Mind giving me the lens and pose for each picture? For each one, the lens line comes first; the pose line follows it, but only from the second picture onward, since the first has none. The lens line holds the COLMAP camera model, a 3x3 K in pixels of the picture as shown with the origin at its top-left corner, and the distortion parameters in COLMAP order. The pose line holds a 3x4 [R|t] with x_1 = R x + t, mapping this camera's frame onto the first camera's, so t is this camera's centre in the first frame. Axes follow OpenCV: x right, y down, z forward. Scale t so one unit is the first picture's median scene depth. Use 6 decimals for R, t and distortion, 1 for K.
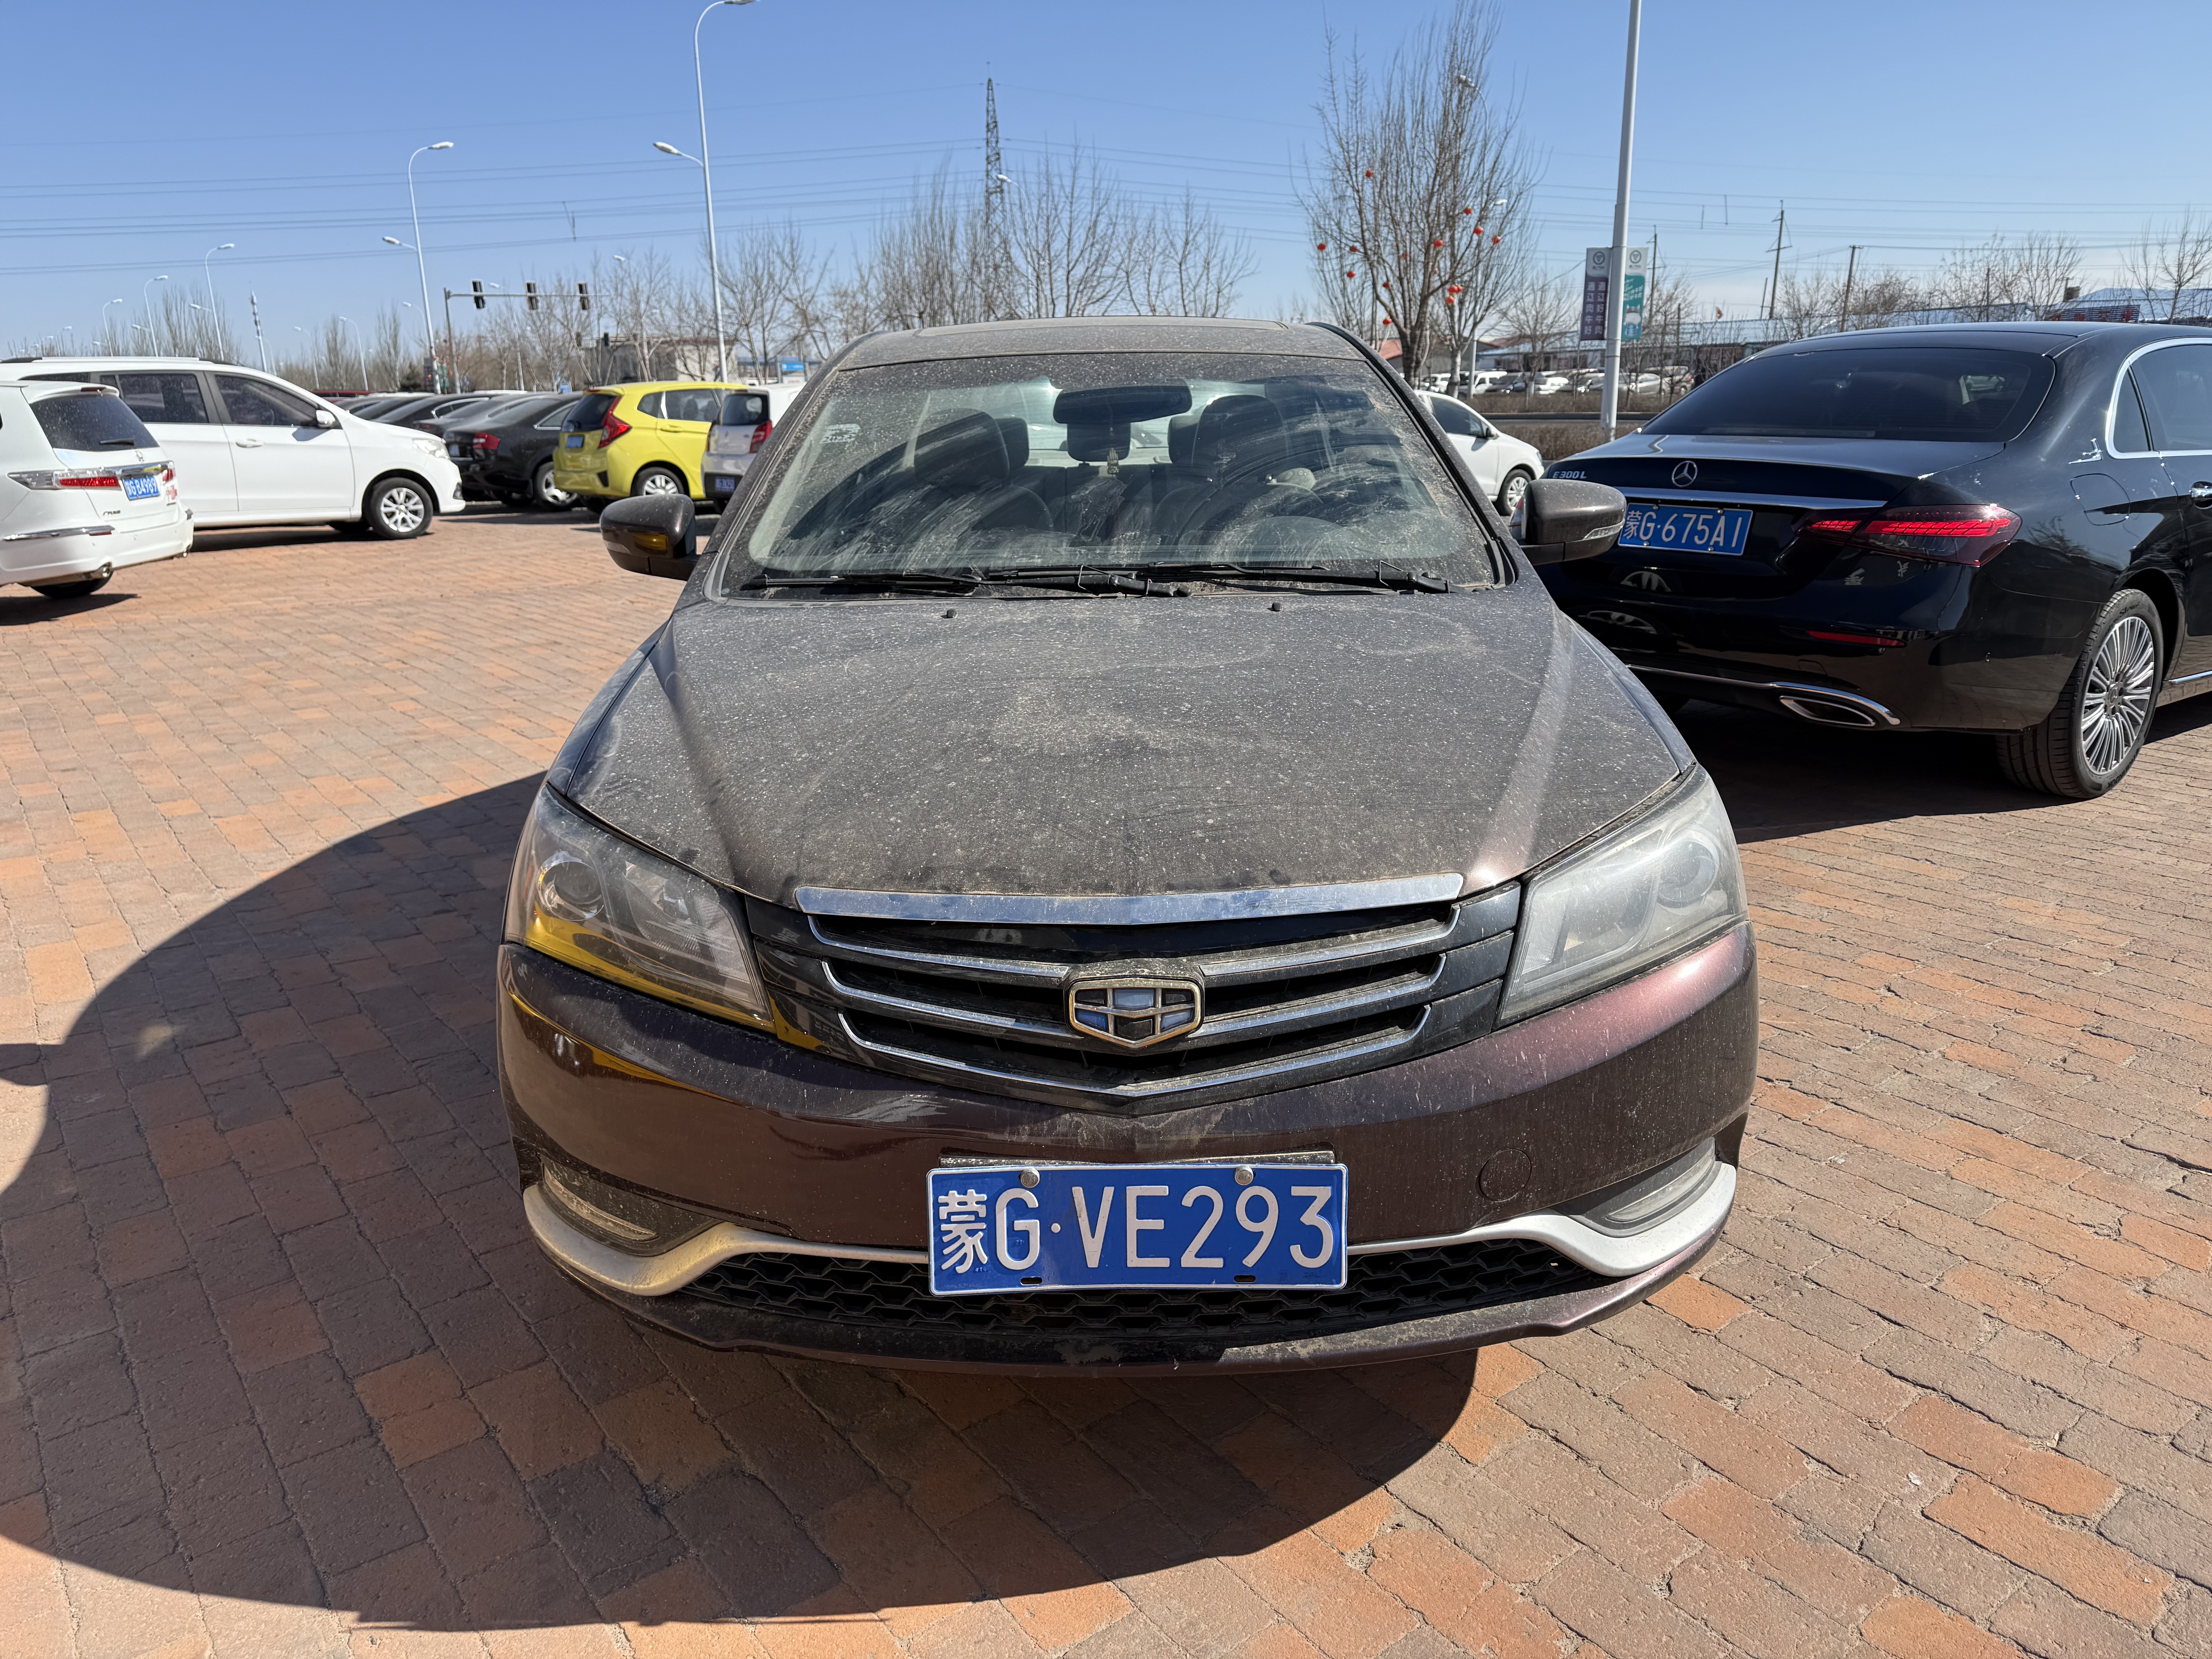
lens RADIAL K [[1550.0, 0, 1117.8], [0, 1550.0, 819.8], [0, 0, 1]] dist [0.026503, -0.026193]
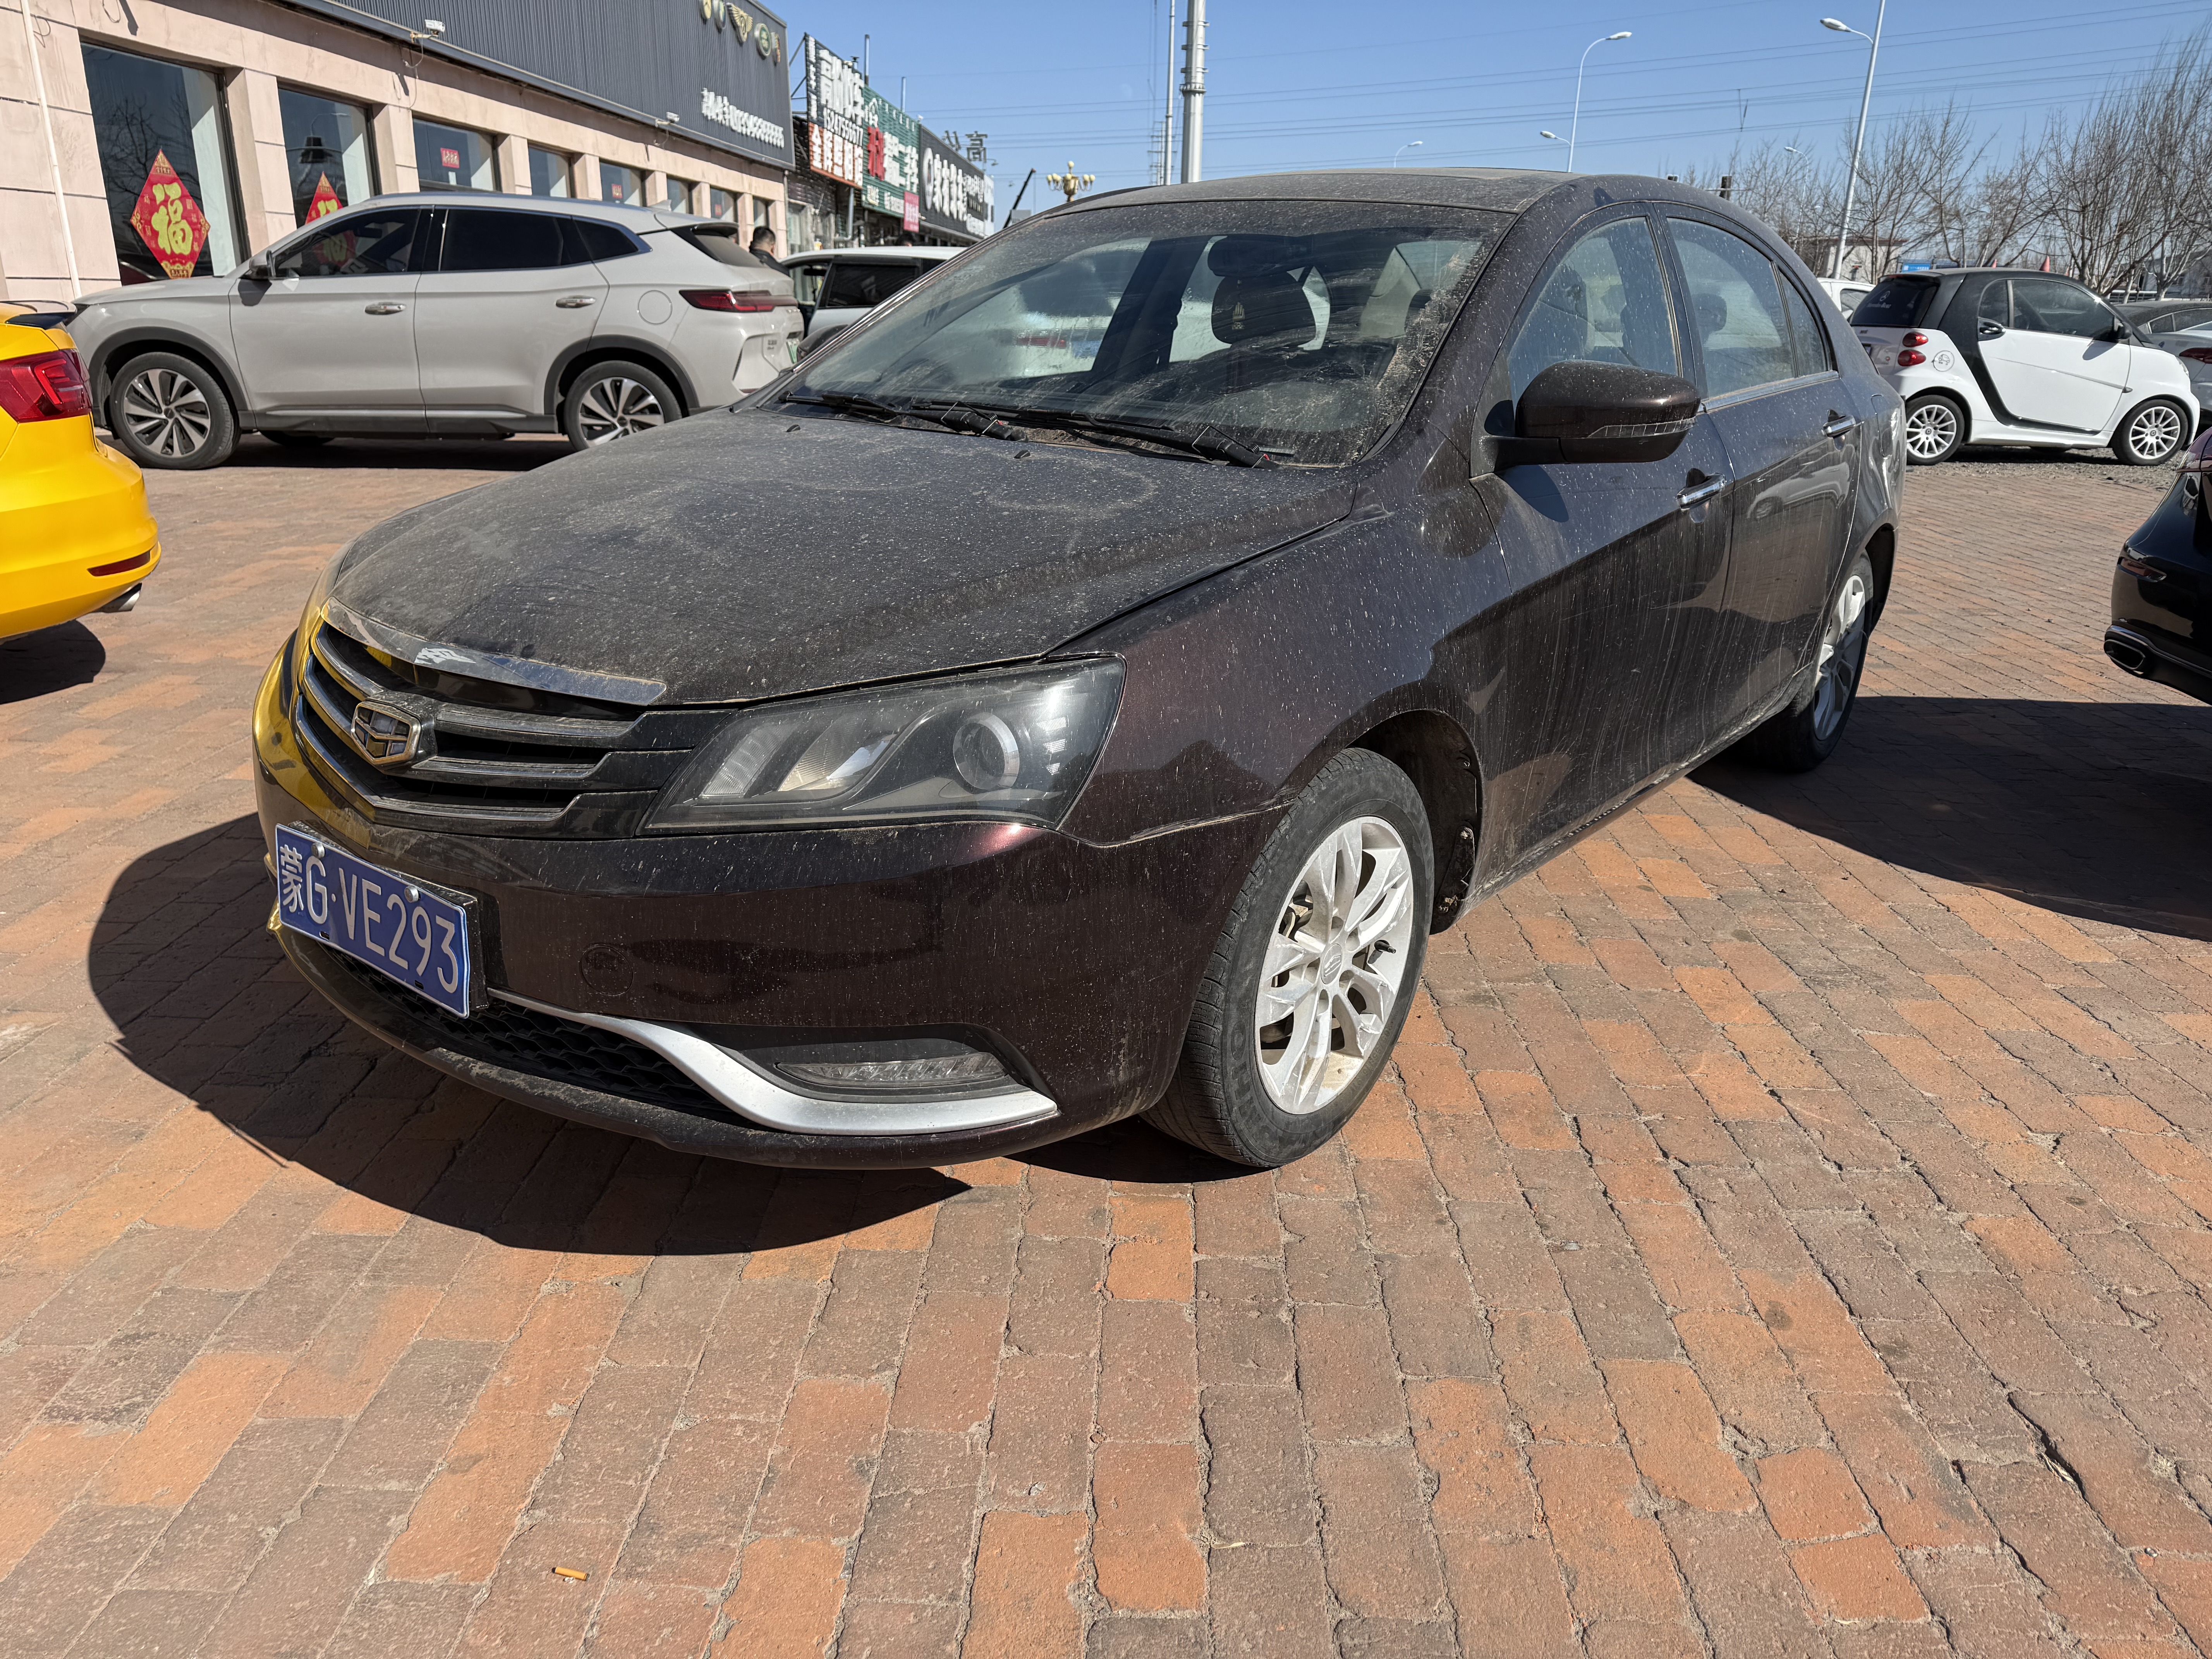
lens RADIAL K [[1550.0, 0, 1120.1], [0, 1550.0, 835.7], [0, 0, 1]] dist [0.026503, -0.026193]
pose [[0.786394, 0.239250, -0.569512, 1.060938], [-0.200076, 0.970902, 0.131604, -0.063867], [0.584426, 0.010453, 0.811380, 0.347499]]
